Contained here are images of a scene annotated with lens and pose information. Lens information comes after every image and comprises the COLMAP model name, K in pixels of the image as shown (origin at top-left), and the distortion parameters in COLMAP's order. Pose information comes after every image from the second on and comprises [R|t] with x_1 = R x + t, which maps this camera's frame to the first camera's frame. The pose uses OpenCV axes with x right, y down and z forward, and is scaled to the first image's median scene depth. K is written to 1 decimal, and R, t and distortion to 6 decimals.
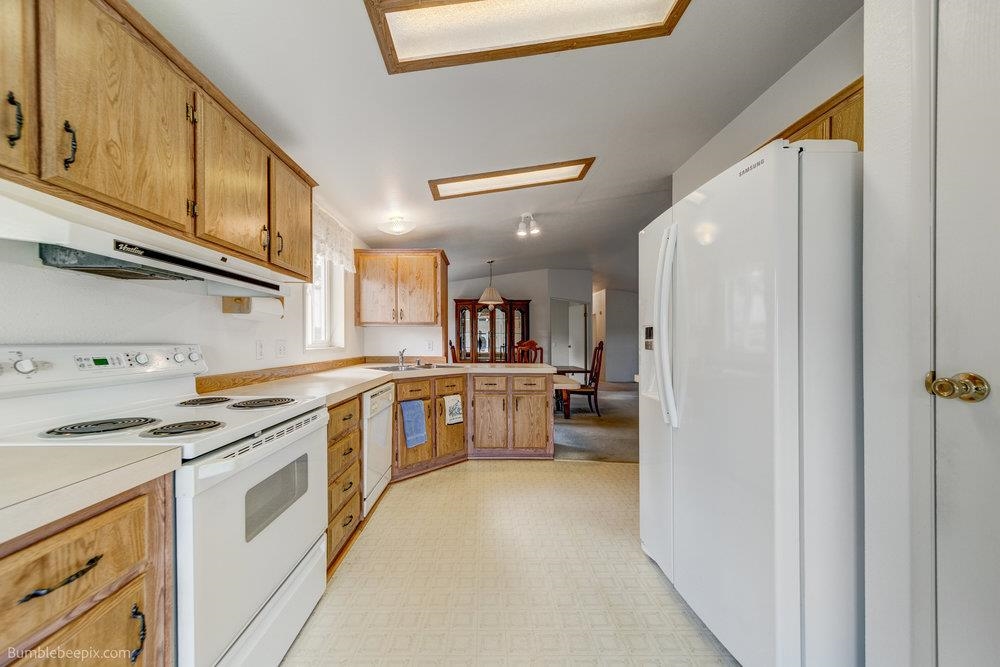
lens RADIAL K [[348.4, 0, 496.5], [0, 348.4, 335.5], [0, 0, 1]] dist [0.001285, -0.000031]
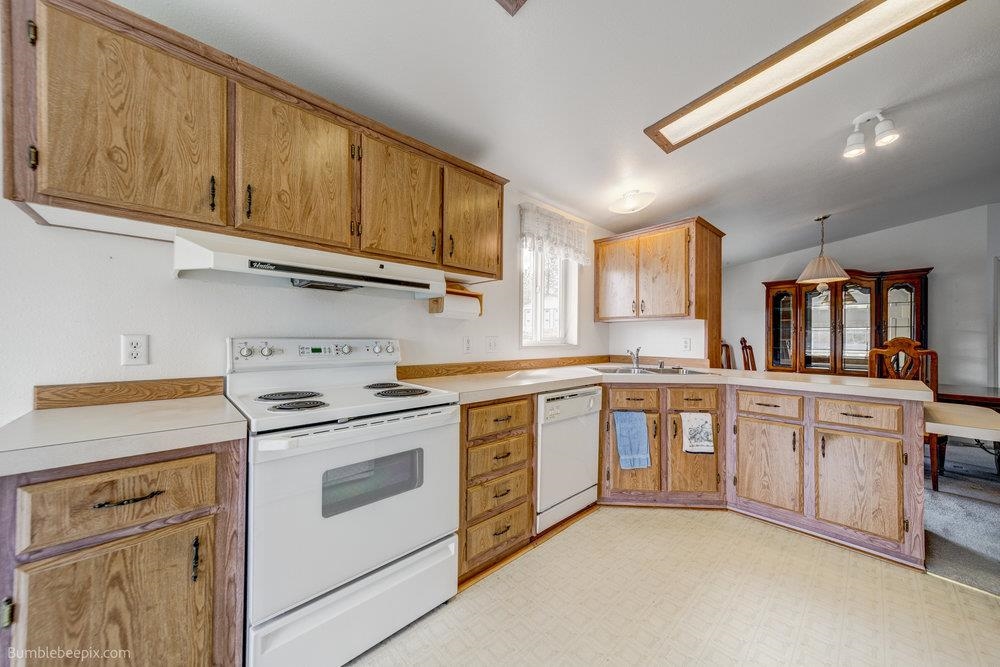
lens RADIAL K [[348.4, 0, 496.5], [0, 348.4, 335.5], [0, 0, 1]] dist [0.001285, -0.000031]
pose [[0.660083, -0.005571, -0.751172, 0.166360], [0.008850, 0.999961, 0.000361, 0.008156], [0.751141, -0.006886, 0.660106, 0.242792]]
